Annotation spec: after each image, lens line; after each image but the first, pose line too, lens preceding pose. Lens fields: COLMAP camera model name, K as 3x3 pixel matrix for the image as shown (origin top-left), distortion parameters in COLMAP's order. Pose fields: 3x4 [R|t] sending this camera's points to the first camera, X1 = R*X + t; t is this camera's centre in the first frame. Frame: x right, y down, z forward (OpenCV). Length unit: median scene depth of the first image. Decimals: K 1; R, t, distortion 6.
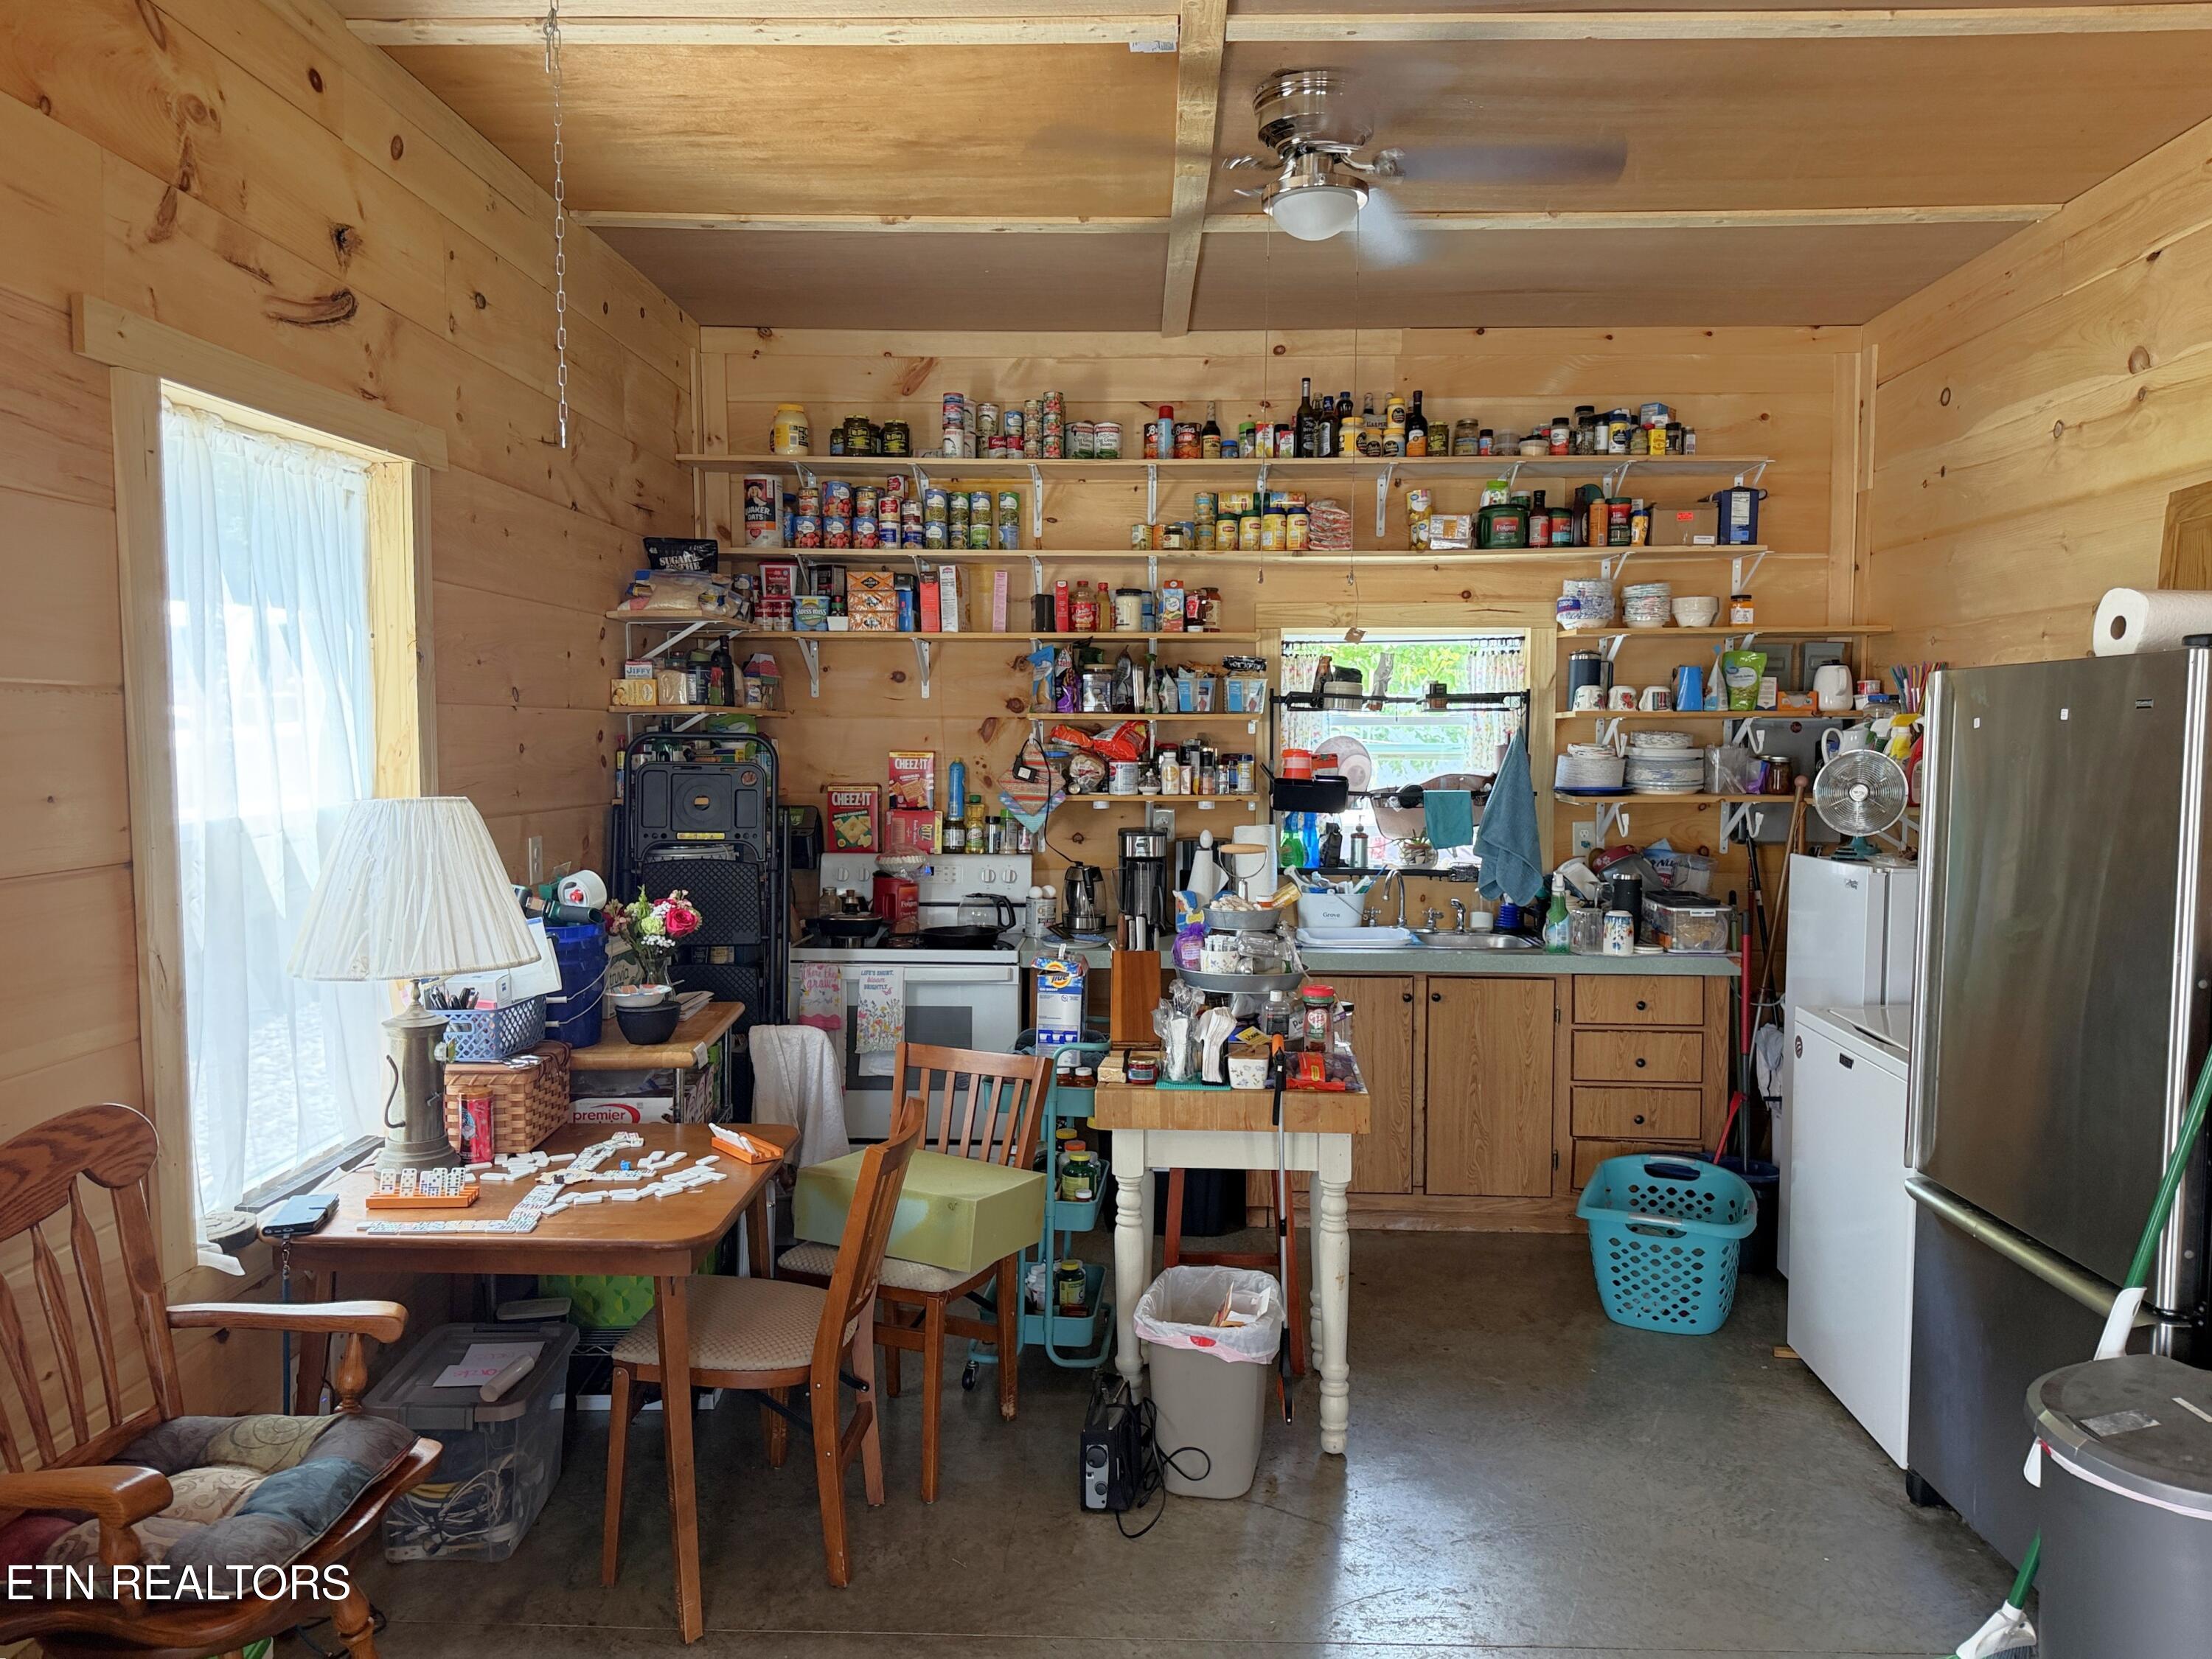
lens RADIAL K [[1582.6, 0, 1106.0], [0, 1582.6, 829.5], [0, 0, 1]] dist [0.115196, -0.109617]
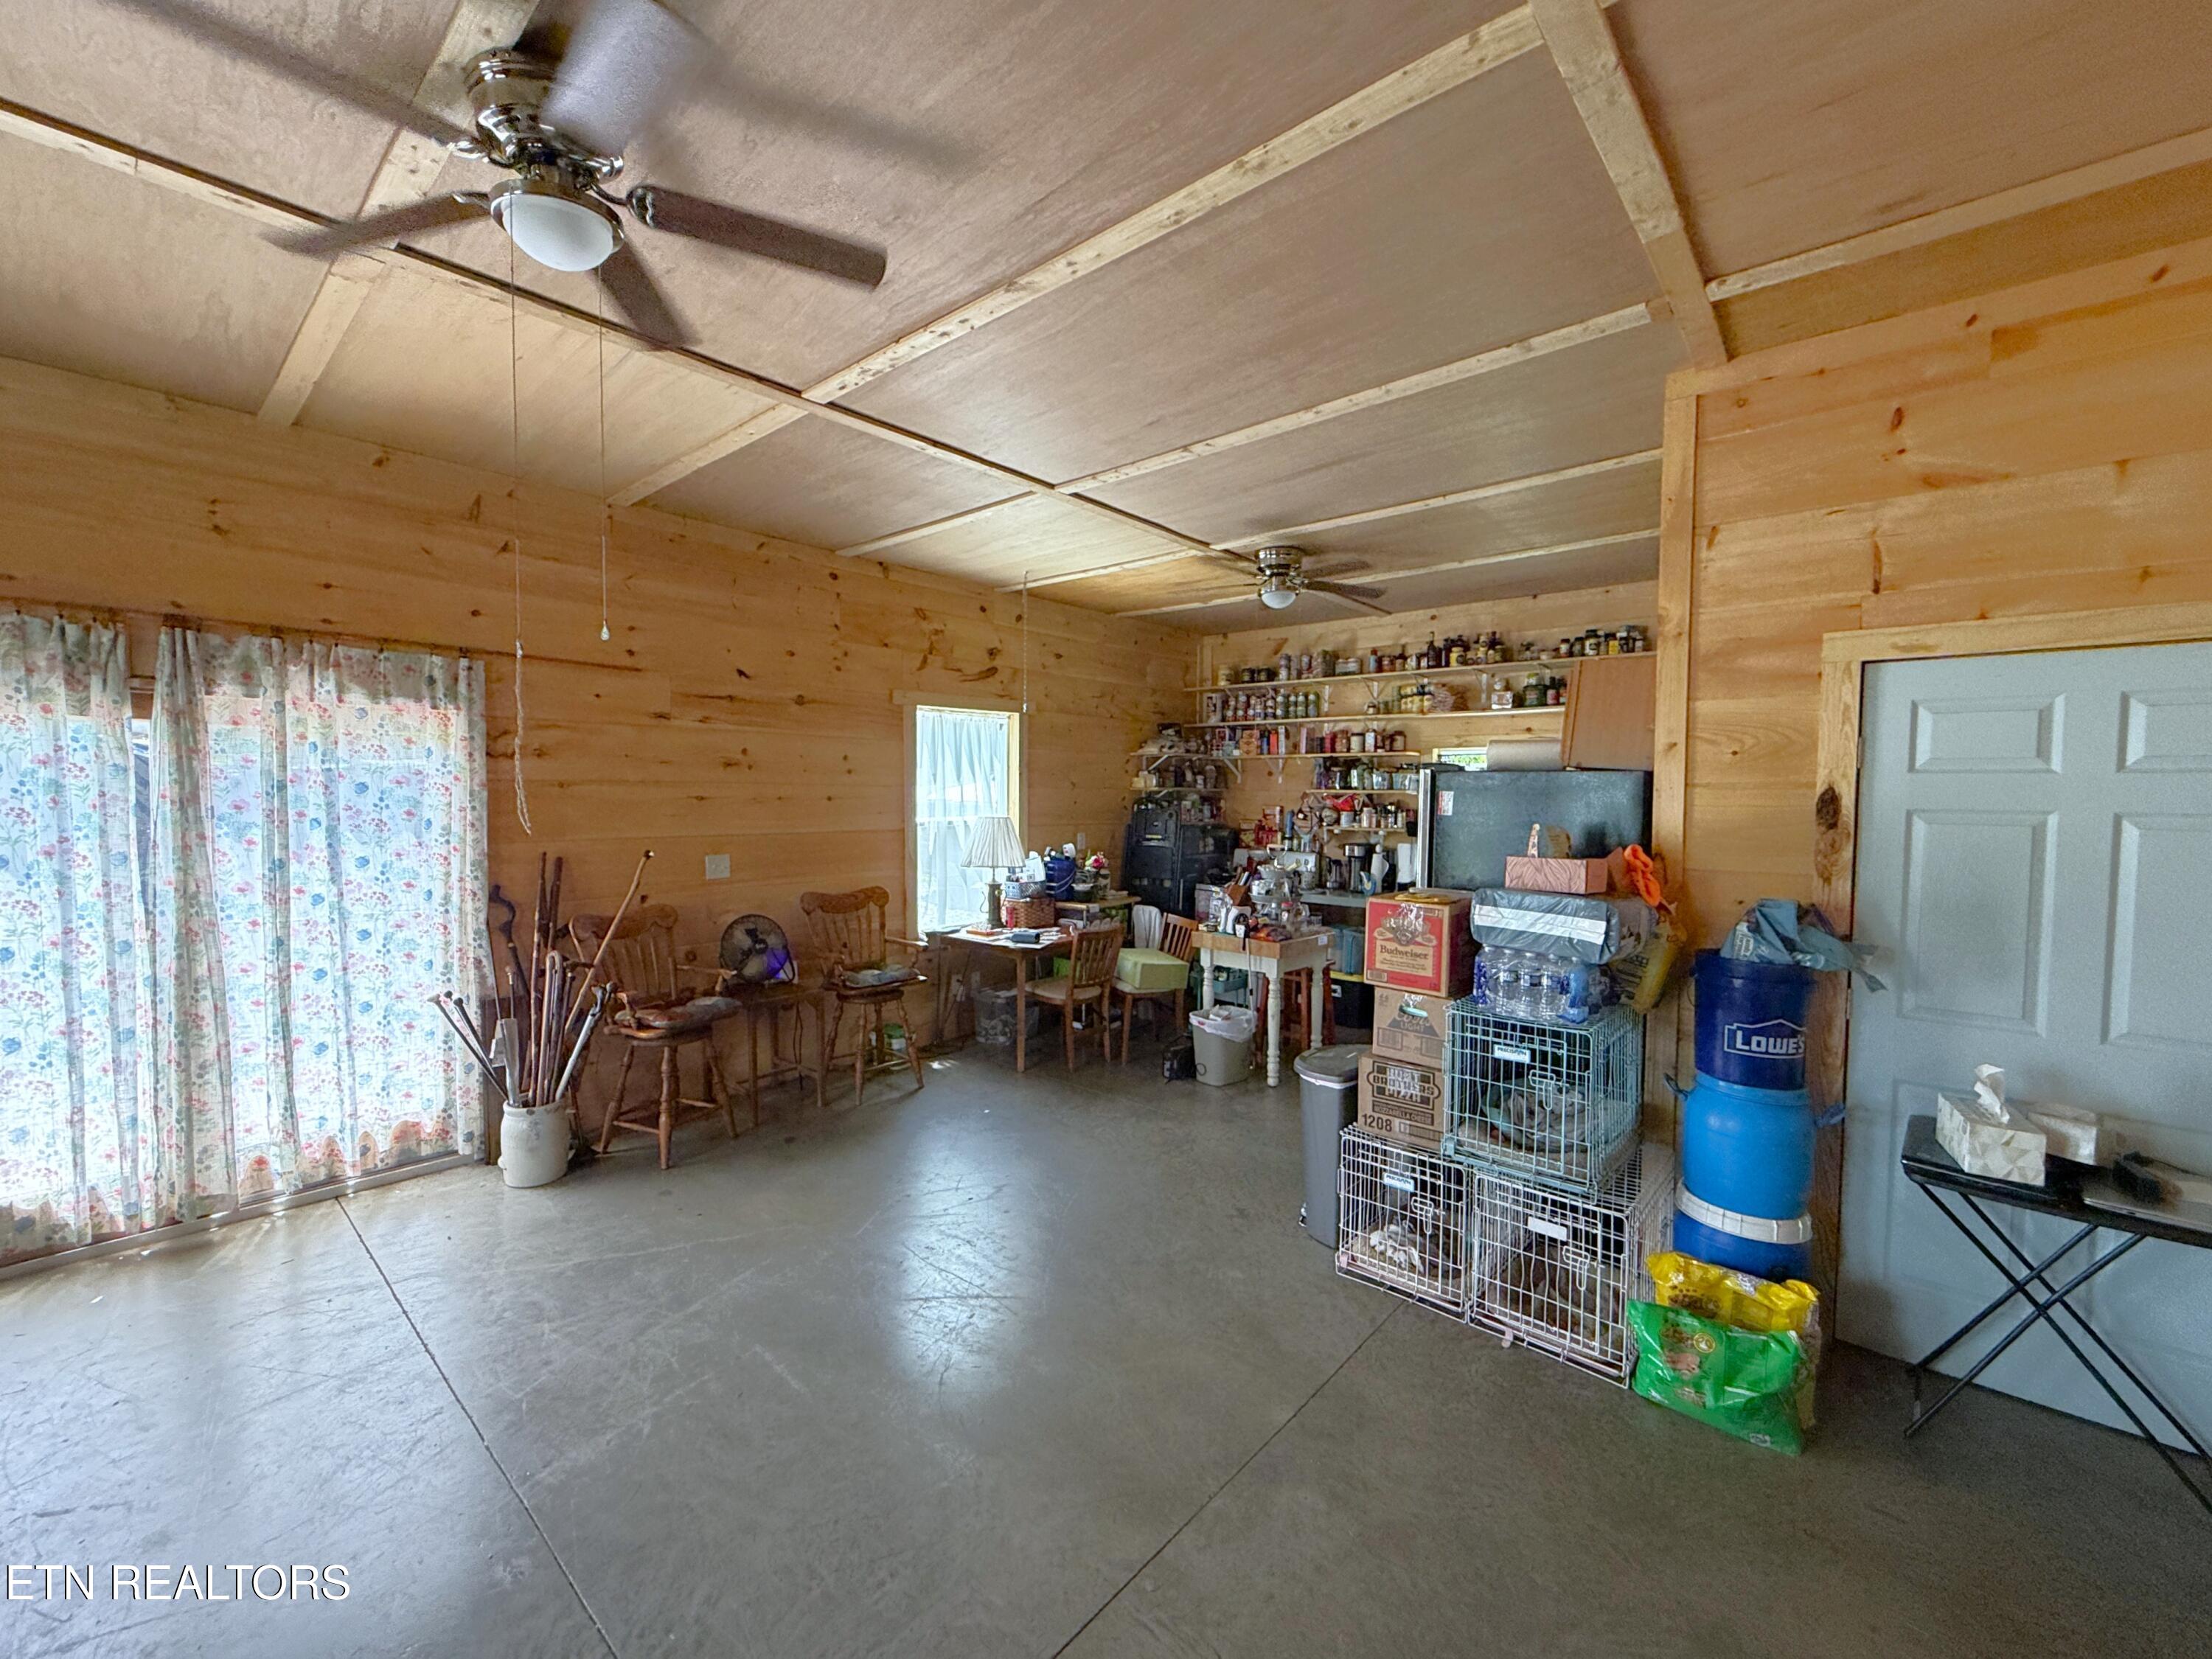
lens RADIAL K [[894.3, 0, 1106.0], [0, 894.3, 829.5], [0, 0, 1]] dist [-0.000544, -0.000025]
pose [[0.775489, 0.030727, -0.630613, 0.537266], [-0.045795, 0.998922, -0.007644, 0.006433], [0.629698, 0.034807, 0.776060, -0.173451]]
